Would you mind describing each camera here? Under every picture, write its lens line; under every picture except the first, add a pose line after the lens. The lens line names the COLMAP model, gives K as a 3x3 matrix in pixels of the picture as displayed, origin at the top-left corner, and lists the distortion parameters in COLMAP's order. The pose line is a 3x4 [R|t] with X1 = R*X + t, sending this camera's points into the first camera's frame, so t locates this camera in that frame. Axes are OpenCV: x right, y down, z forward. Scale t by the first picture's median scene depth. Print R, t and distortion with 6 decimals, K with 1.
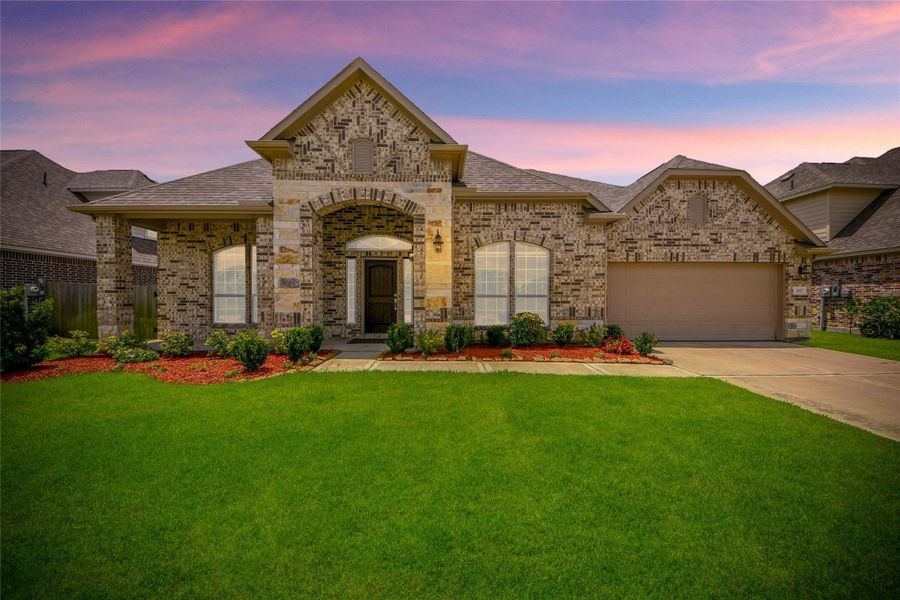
lens RADIAL K [[313.3, 0, 450.2], [0, 313.3, 301.2], [0, 0, 1]] dist [-0.004141, -0.001297]
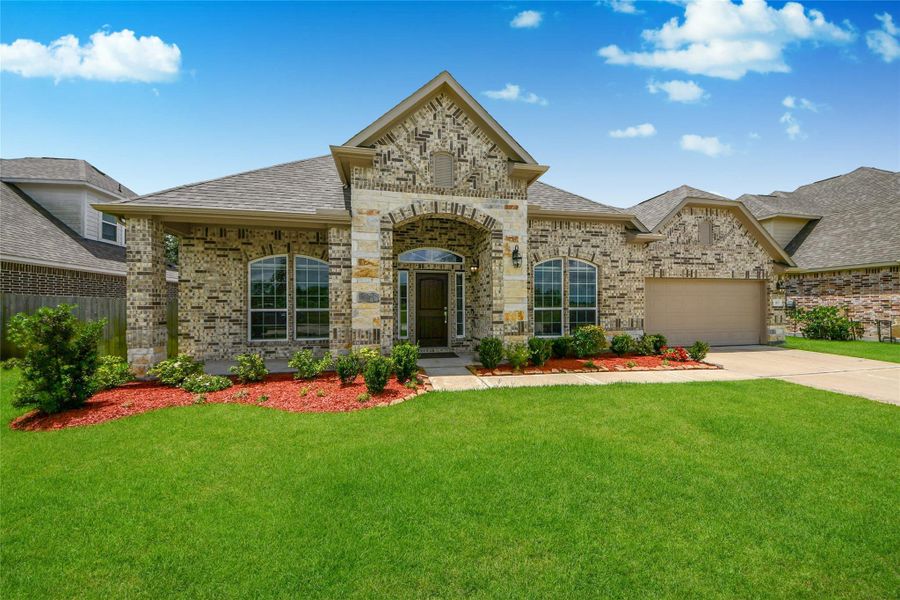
lens RADIAL K [[313.3, 0, 451.1], [0, 313.3, 303.2], [0, 0, 1]] dist [-0.004141, -0.001297]
pose [[0.985748, -0.003696, 0.168187, -0.402495], [0.007180, 0.999772, -0.020111, -0.019145], [-0.168075, 0.021032, 0.985550, 0.026022]]
